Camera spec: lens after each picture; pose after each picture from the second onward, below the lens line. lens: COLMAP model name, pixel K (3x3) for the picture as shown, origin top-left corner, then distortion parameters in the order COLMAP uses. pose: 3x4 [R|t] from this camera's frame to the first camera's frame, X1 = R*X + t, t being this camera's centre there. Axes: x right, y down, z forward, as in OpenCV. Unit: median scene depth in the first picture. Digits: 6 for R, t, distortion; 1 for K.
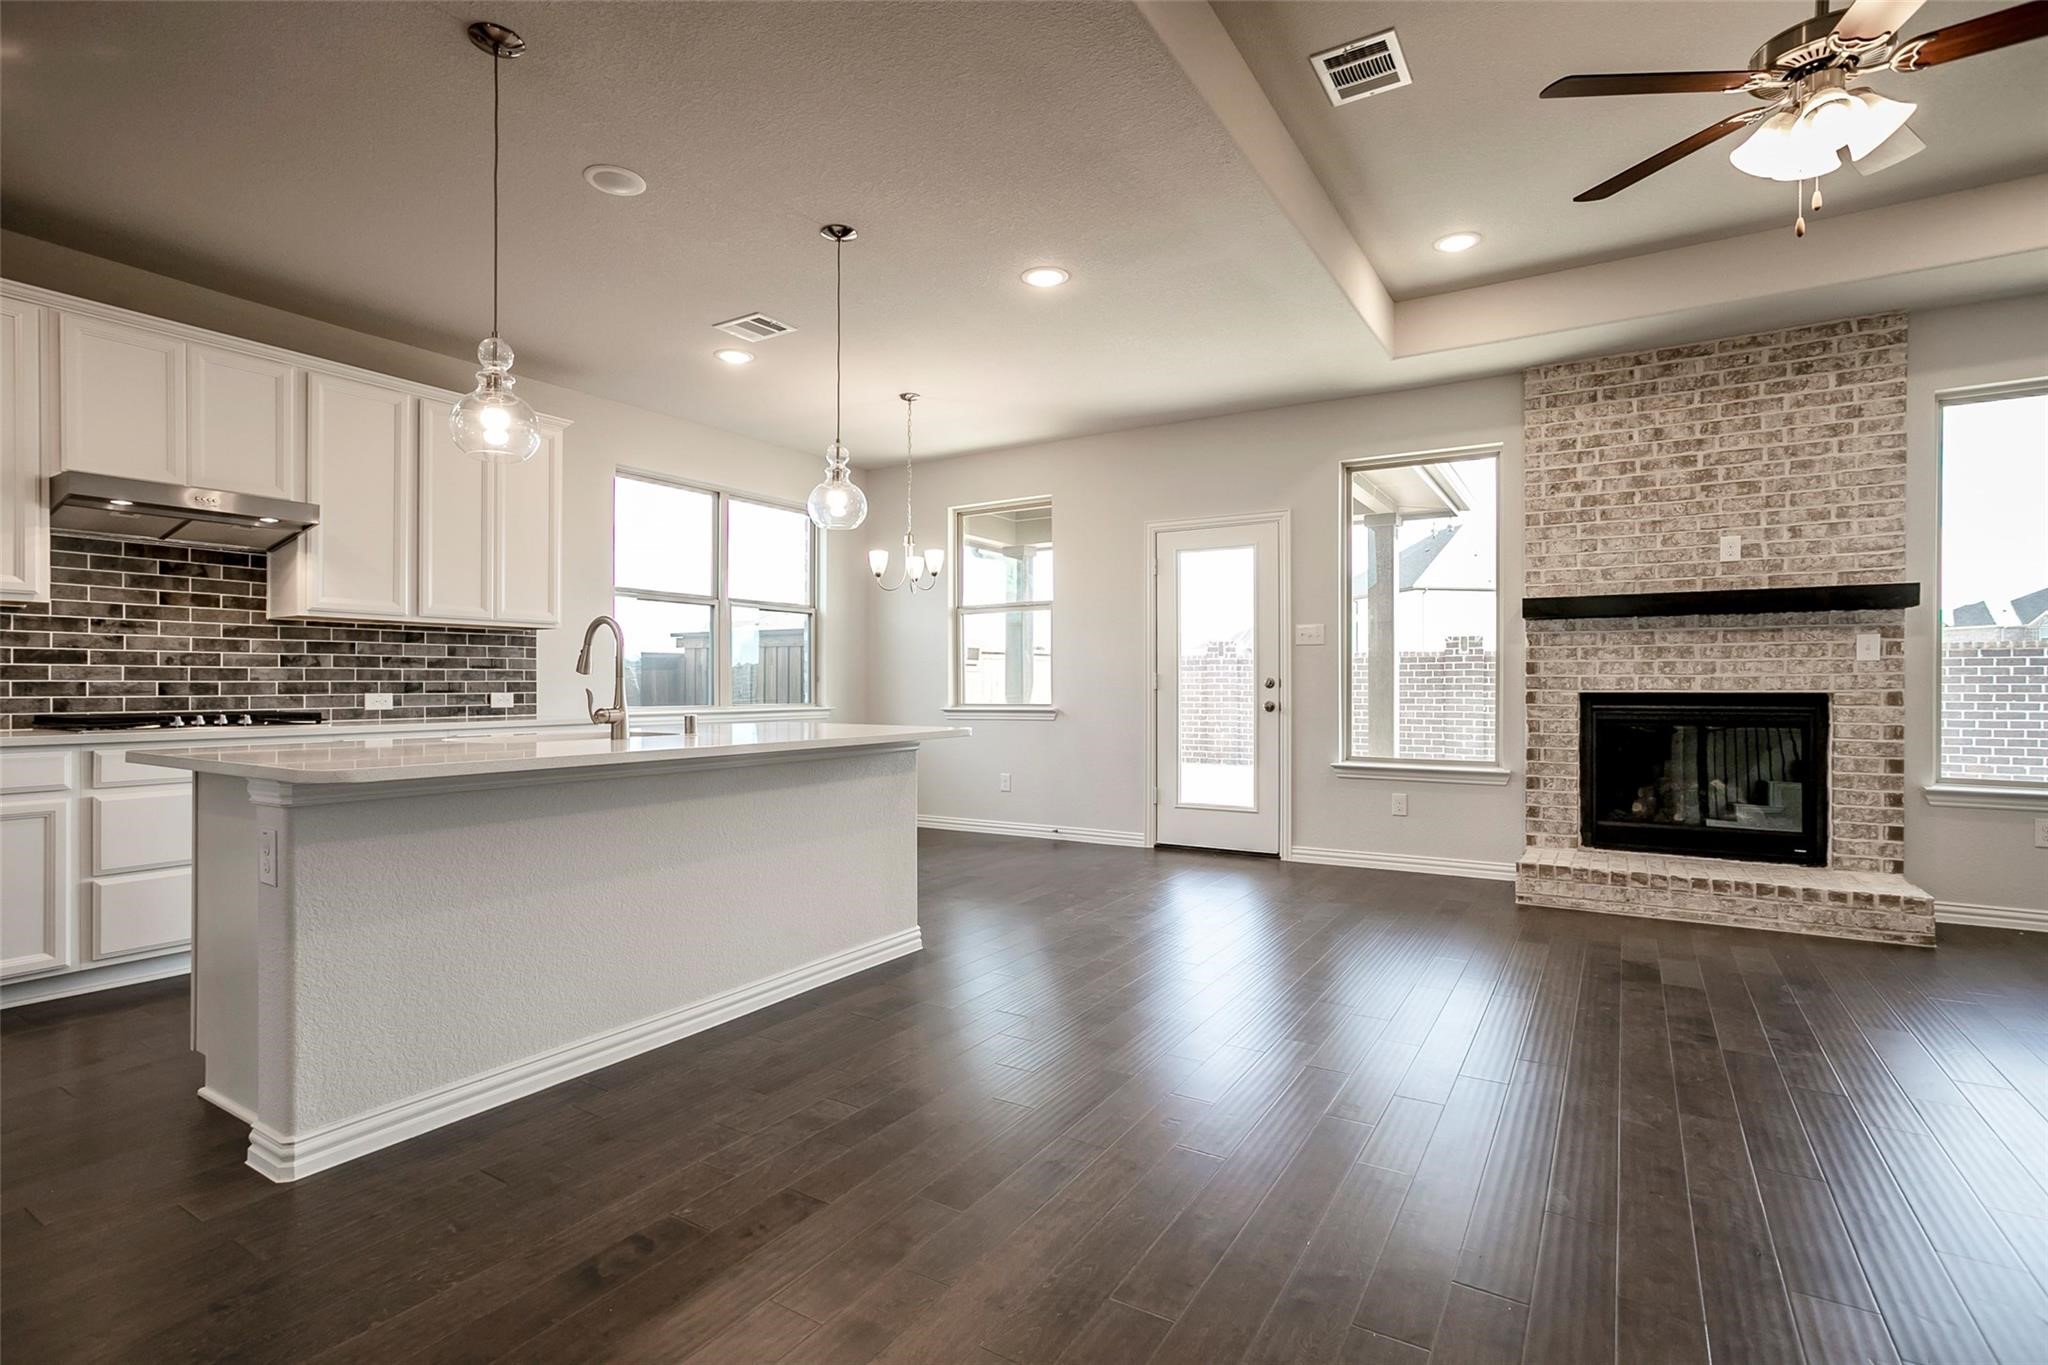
lens RADIAL K [[984.2, 0, 1023.4], [0, 984.2, 687.6], [0, 0, 1]] dist [-0.030724, 0.024699]
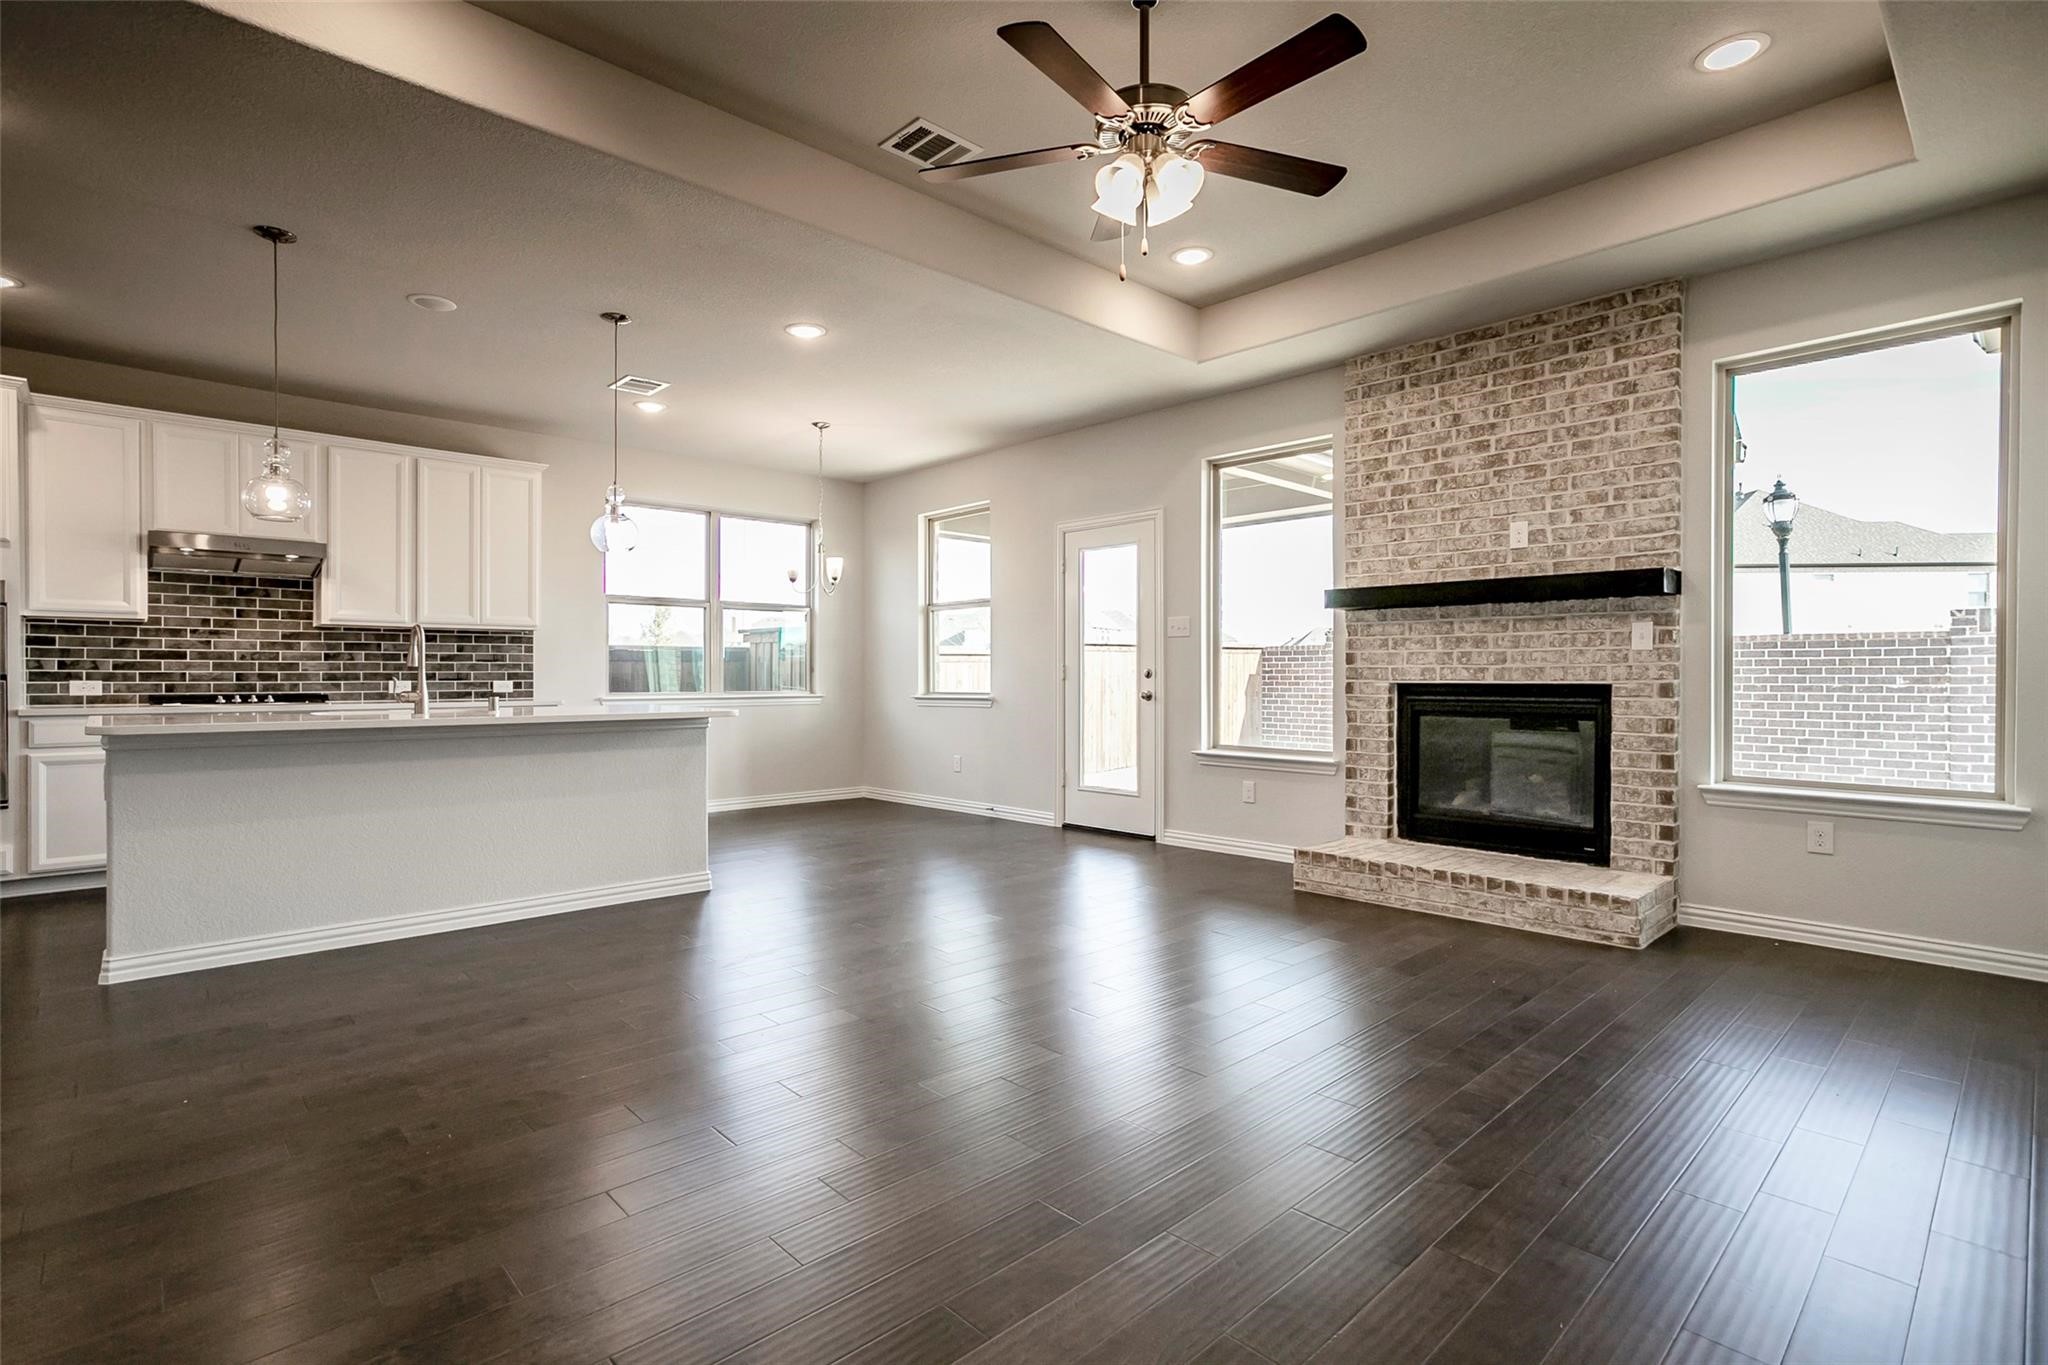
lens RADIAL K [[990.9, 0, 1017.8], [0, 990.9, 682.8], [0, 0, 1]] dist [-0.035147, 0.032132]
pose [[0.965191, 0.003074, -0.261530, 0.508442], [-0.001893, 0.999987, 0.004767, 0.000712], [0.261541, -0.004106, 0.965184, -0.075285]]
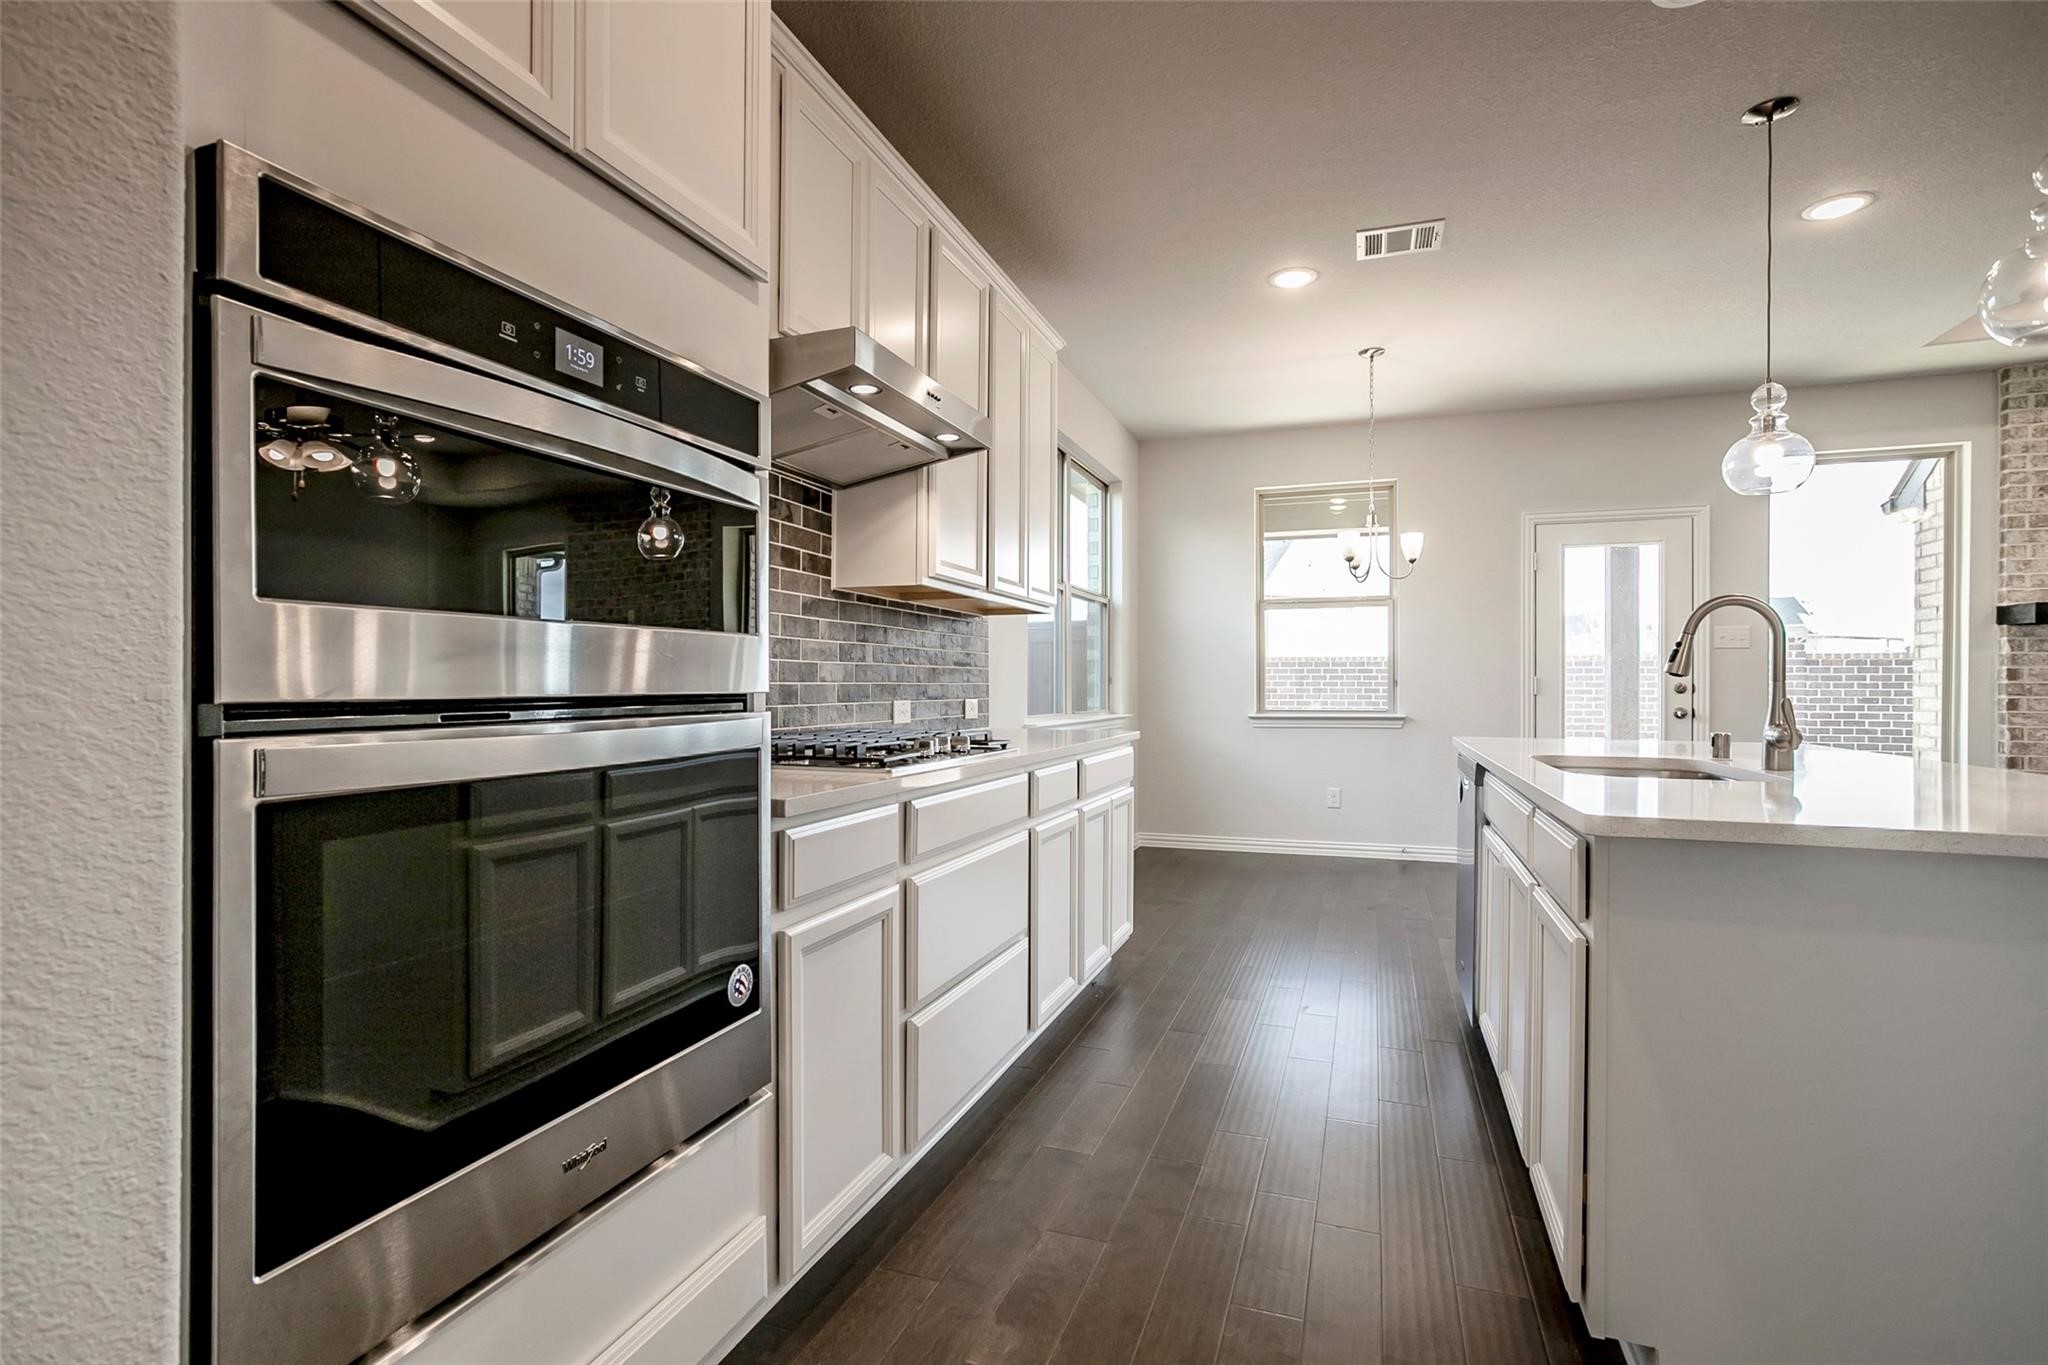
lens RADIAL K [[984.2, 0, 1023.4], [0, 984.2, 687.6], [0, 0, 1]] dist [-0.030724, 0.024699]
pose [[0.976312, 0.003280, 0.216341, -0.731447], [-0.003027, 0.999994, -0.001500, -0.002472], [-0.216345, 0.000809, 0.976317, 0.290815]]
